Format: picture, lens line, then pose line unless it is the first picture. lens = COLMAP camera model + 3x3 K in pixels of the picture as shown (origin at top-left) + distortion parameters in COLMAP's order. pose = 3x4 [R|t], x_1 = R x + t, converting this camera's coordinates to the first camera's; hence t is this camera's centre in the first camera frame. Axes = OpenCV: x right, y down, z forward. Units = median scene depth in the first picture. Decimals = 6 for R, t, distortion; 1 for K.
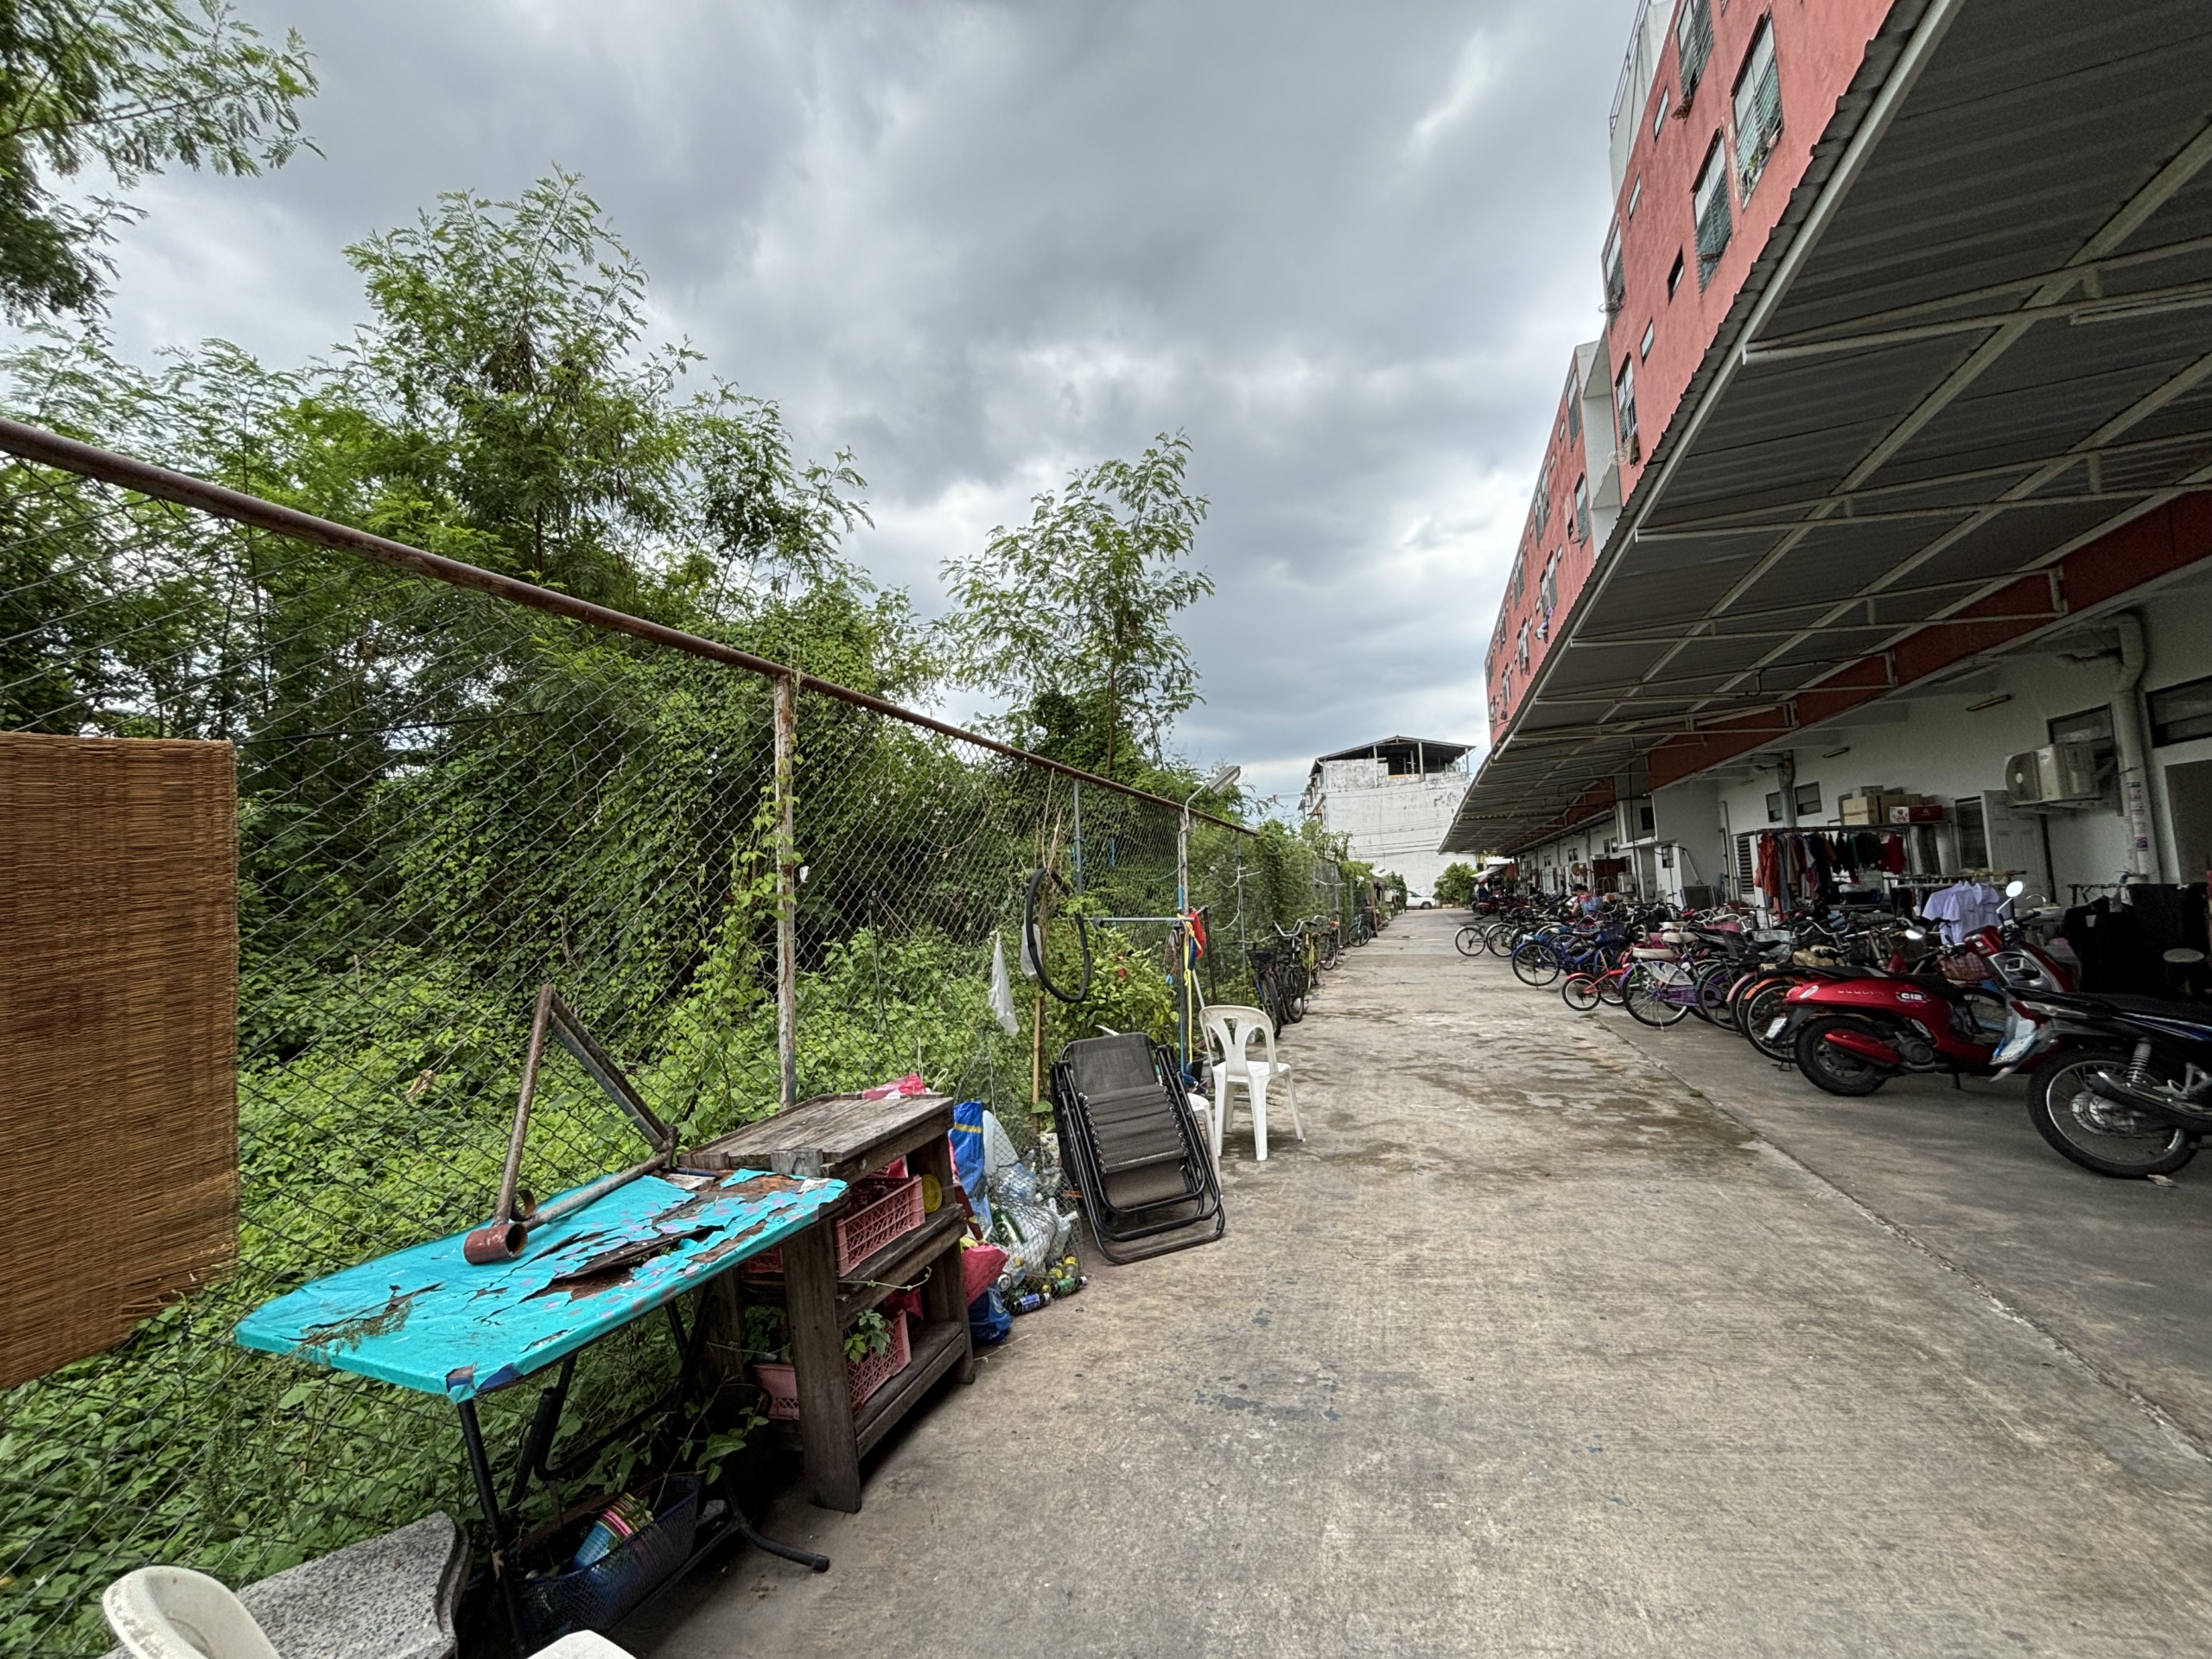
lens RADIAL K [[896.6, 0, 1104.9], [0, 896.6, 824.8], [0, 0, 1]] dist [0.003762, 0.000128]
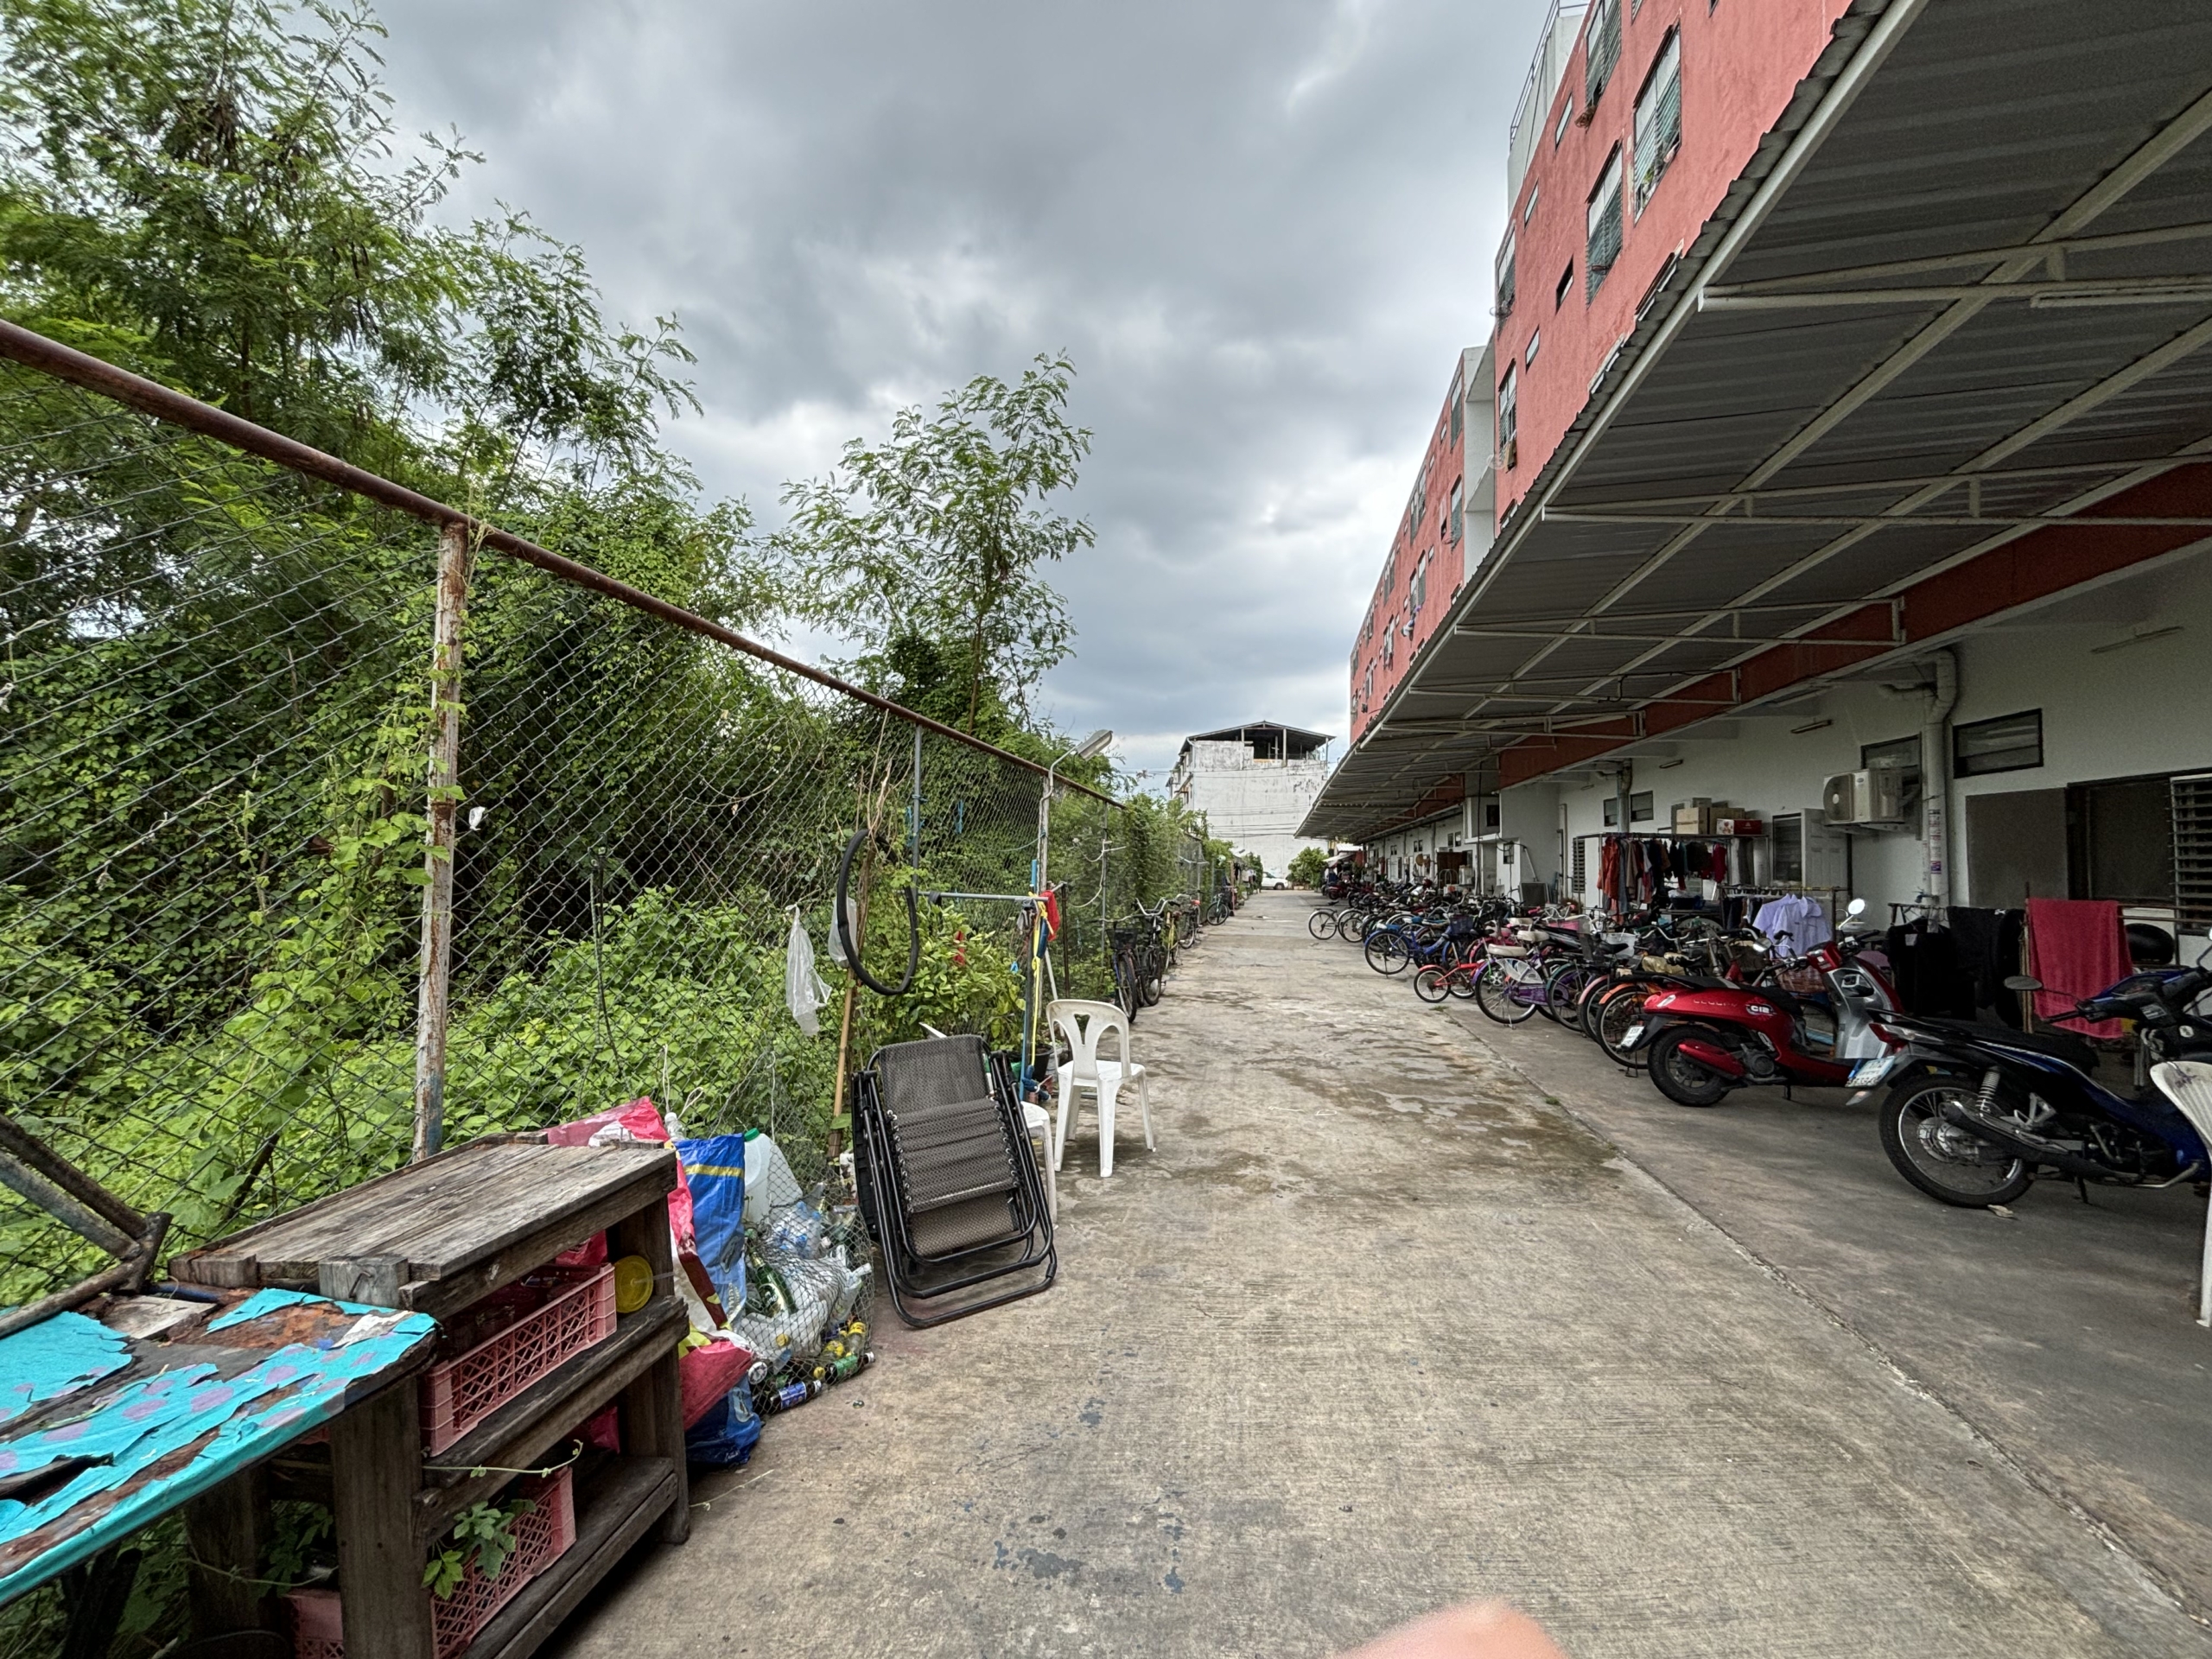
lens RADIAL K [[896.6, 0, 1104.7], [0, 896.6, 824.2], [0, 0, 1]] dist [0.003762, 0.000128]
pose [[0.987197, 0.060085, 0.147754, 0.021436], [-0.065170, 0.997429, 0.029811, 0.004169], [-0.145583, -0.039058, 0.988575, 0.133982]]
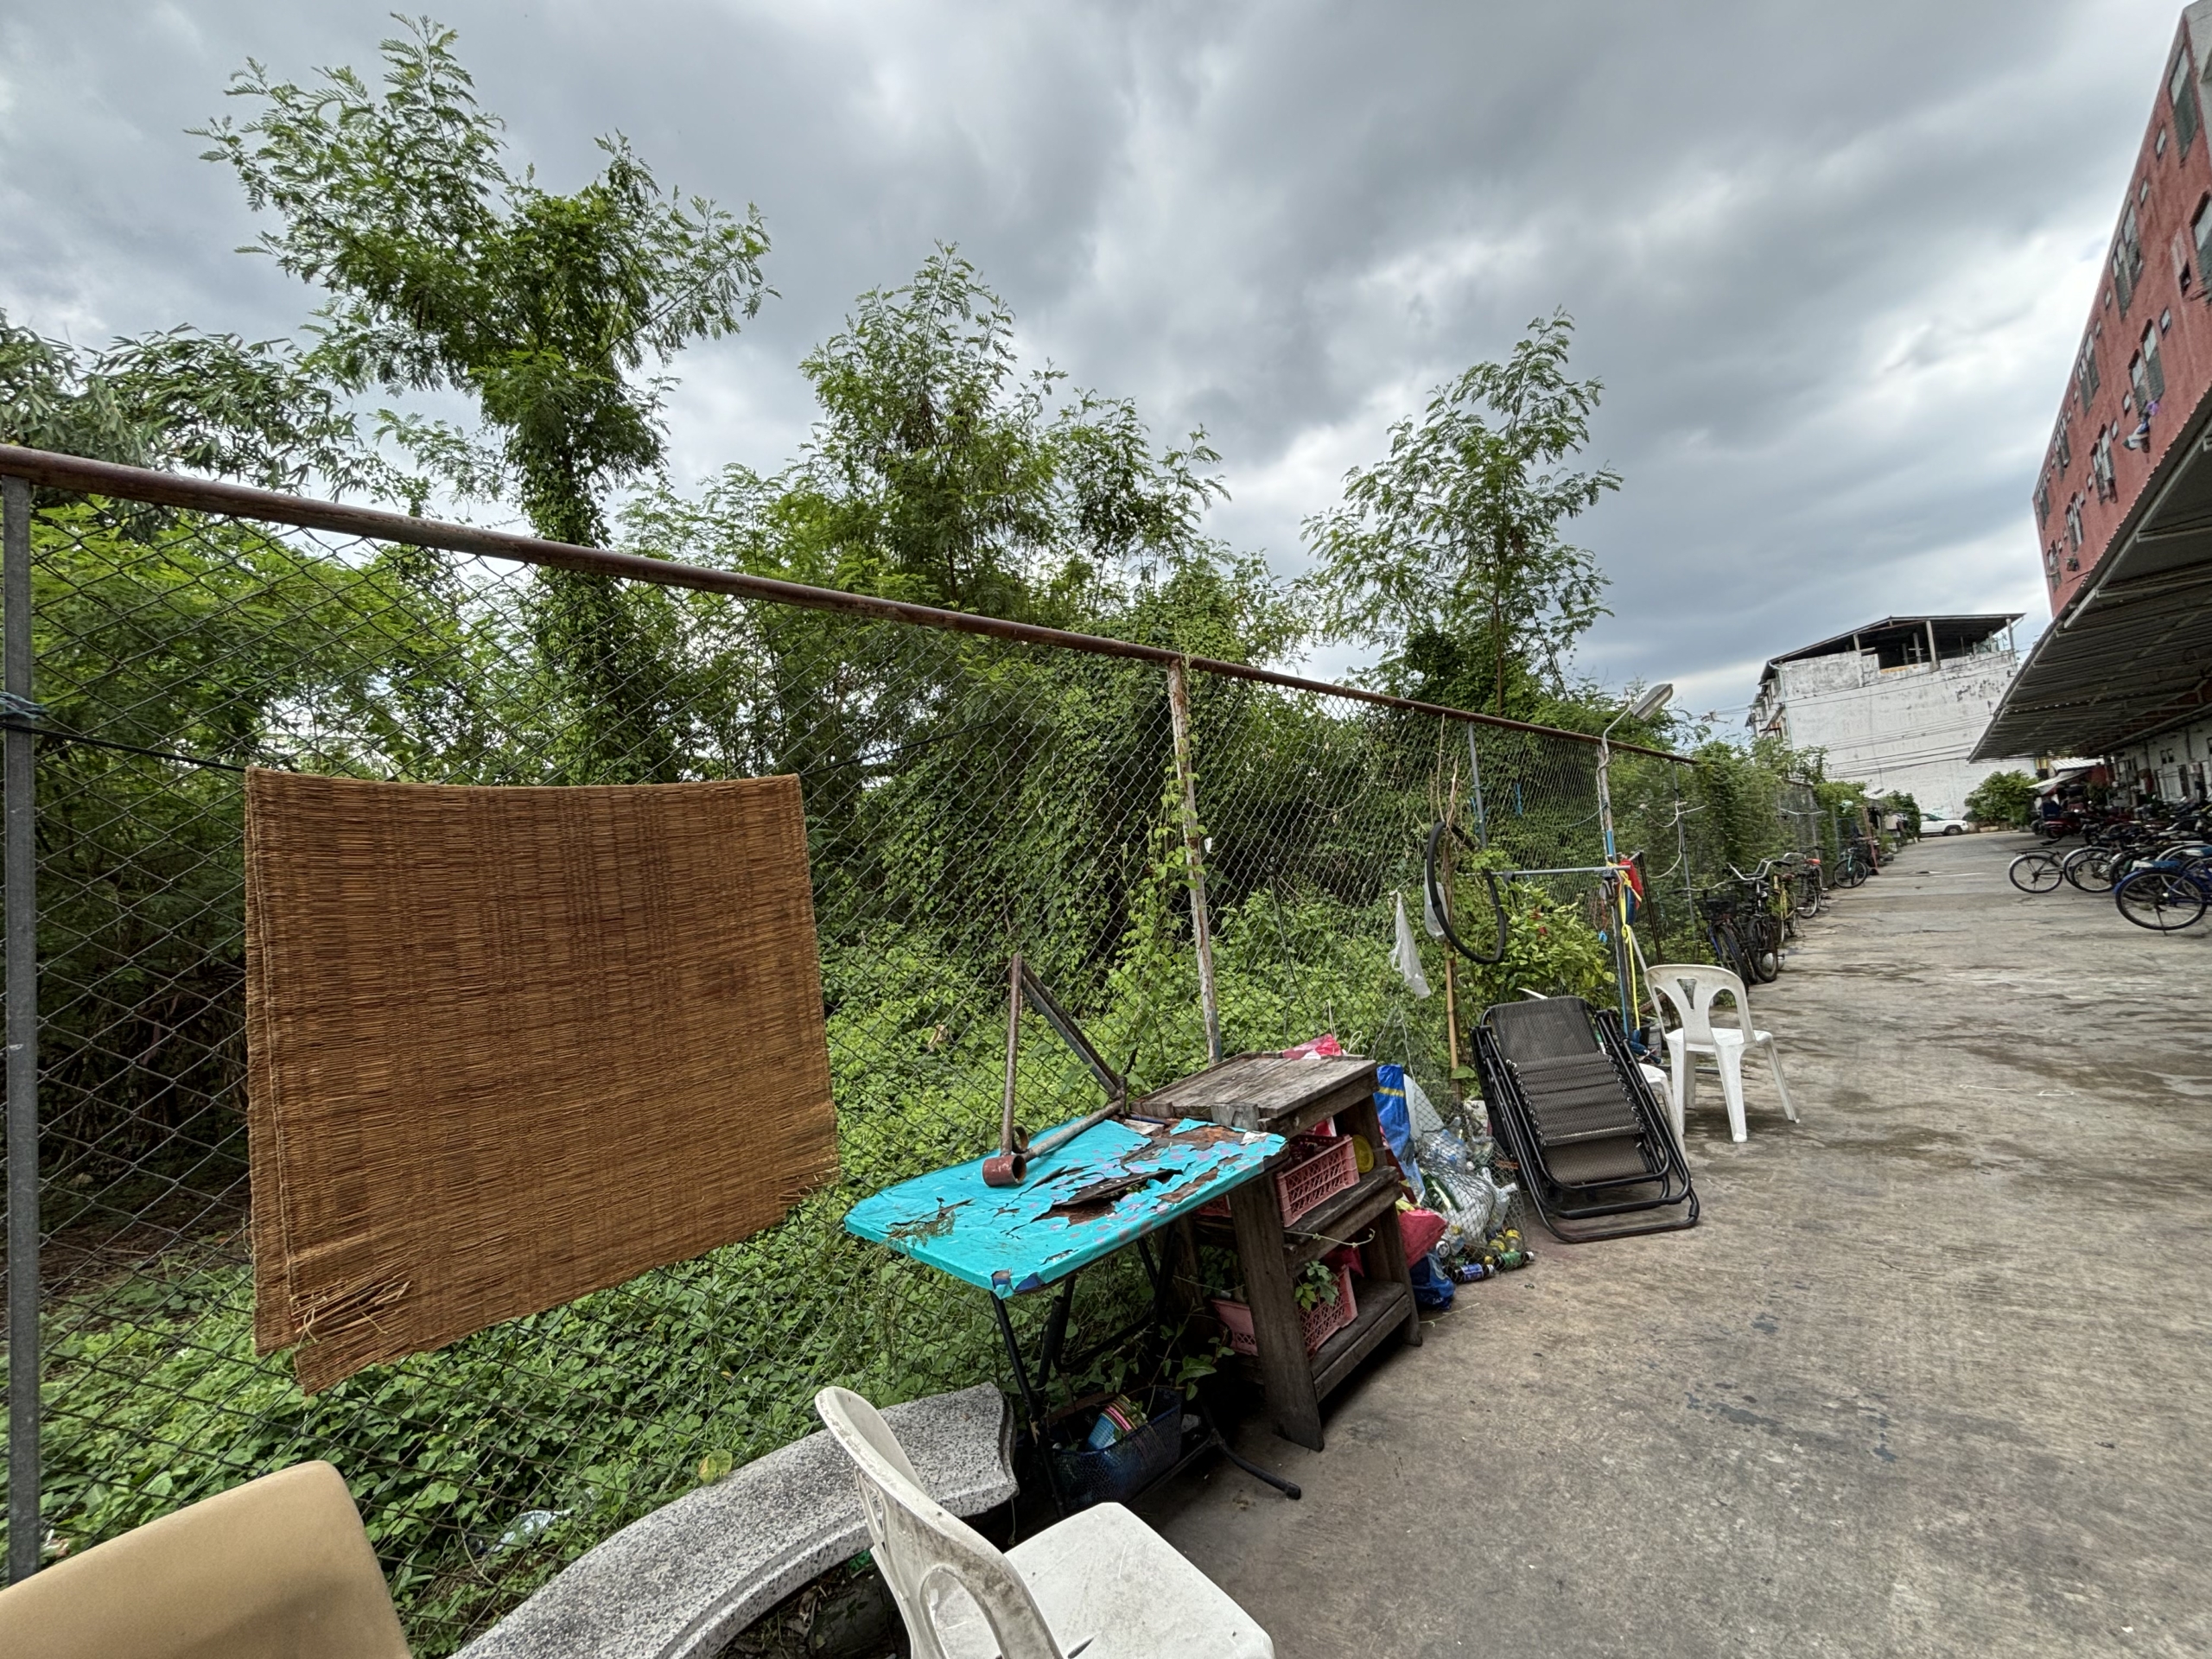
lens RADIAL K [[896.6, 0, 1107.9], [0, 896.6, 825.0], [0, 0, 1]] dist [0.003762, 0.000128]
pose [[0.914850, -0.073934, -0.396968, -0.013882], [0.091074, 0.995543, 0.024472, -0.002897], [0.393389, -0.058541, 0.917506, -0.005159]]
